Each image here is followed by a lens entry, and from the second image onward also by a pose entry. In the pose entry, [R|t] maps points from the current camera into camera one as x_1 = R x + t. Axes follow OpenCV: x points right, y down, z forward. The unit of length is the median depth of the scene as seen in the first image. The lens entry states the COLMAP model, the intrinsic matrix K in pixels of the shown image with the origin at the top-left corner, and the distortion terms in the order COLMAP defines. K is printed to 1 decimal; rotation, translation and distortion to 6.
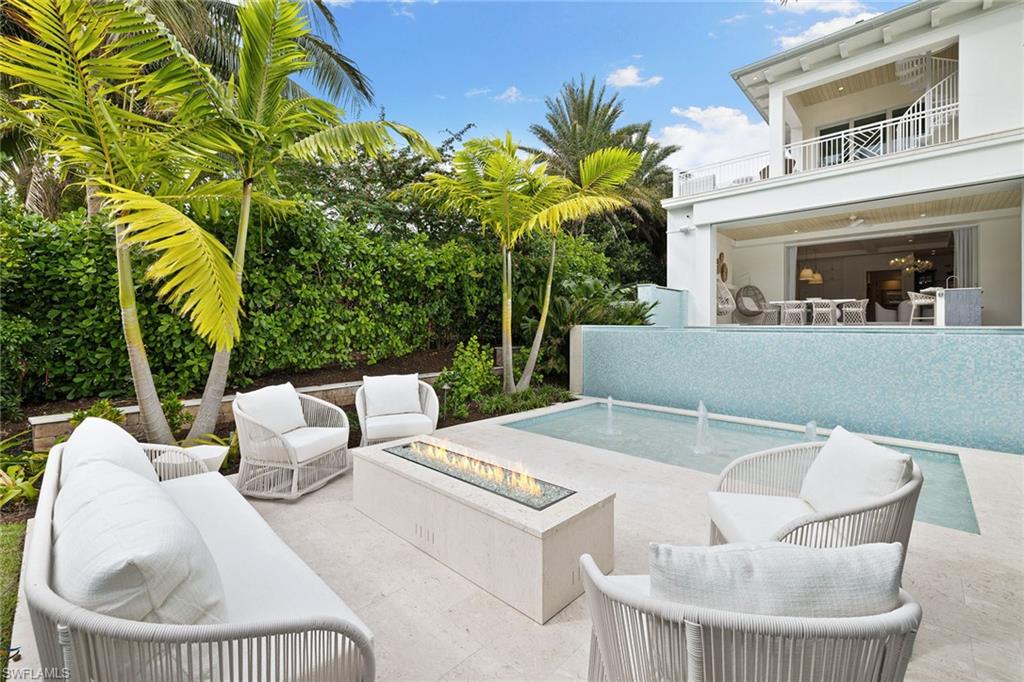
lens RADIAL K [[430.2, 0, 512.0], [0, 430.2, 341.0], [0, 0, 1]] dist [0.001501, -0.000254]
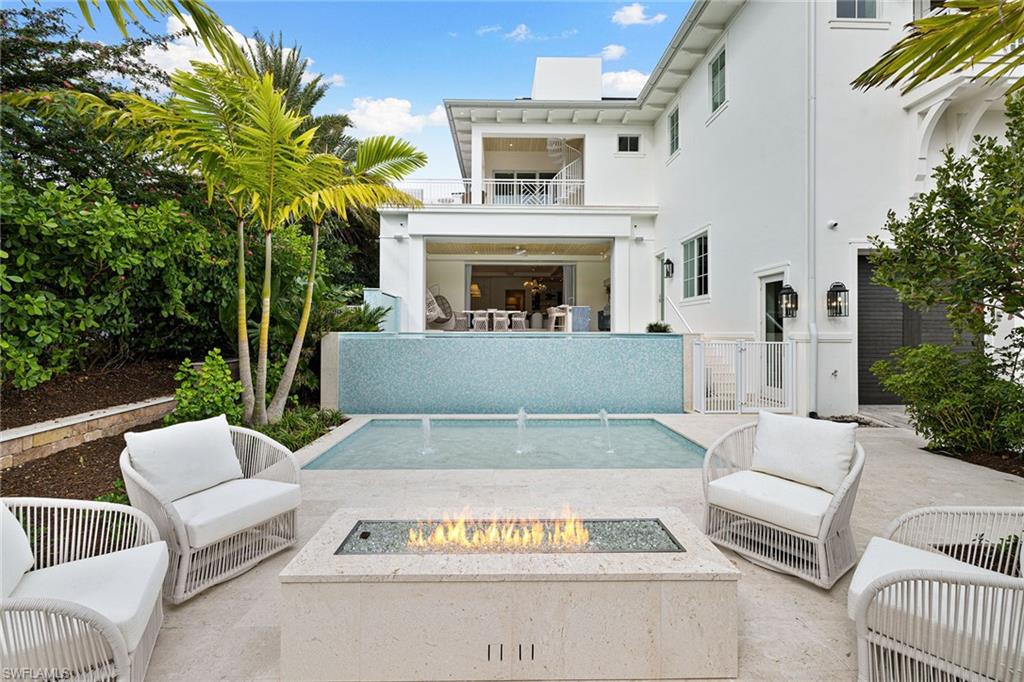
lens RADIAL K [[430.2, 0, 512.0], [0, 430.2, 341.0], [0, 0, 1]] dist [0.001501, -0.000254]
pose [[0.710292, -0.016464, 0.703715, -0.151828], [0.024506, 0.999699, -0.001347, -0.007406], [-0.703480, 0.018202, 0.710481, 0.119206]]
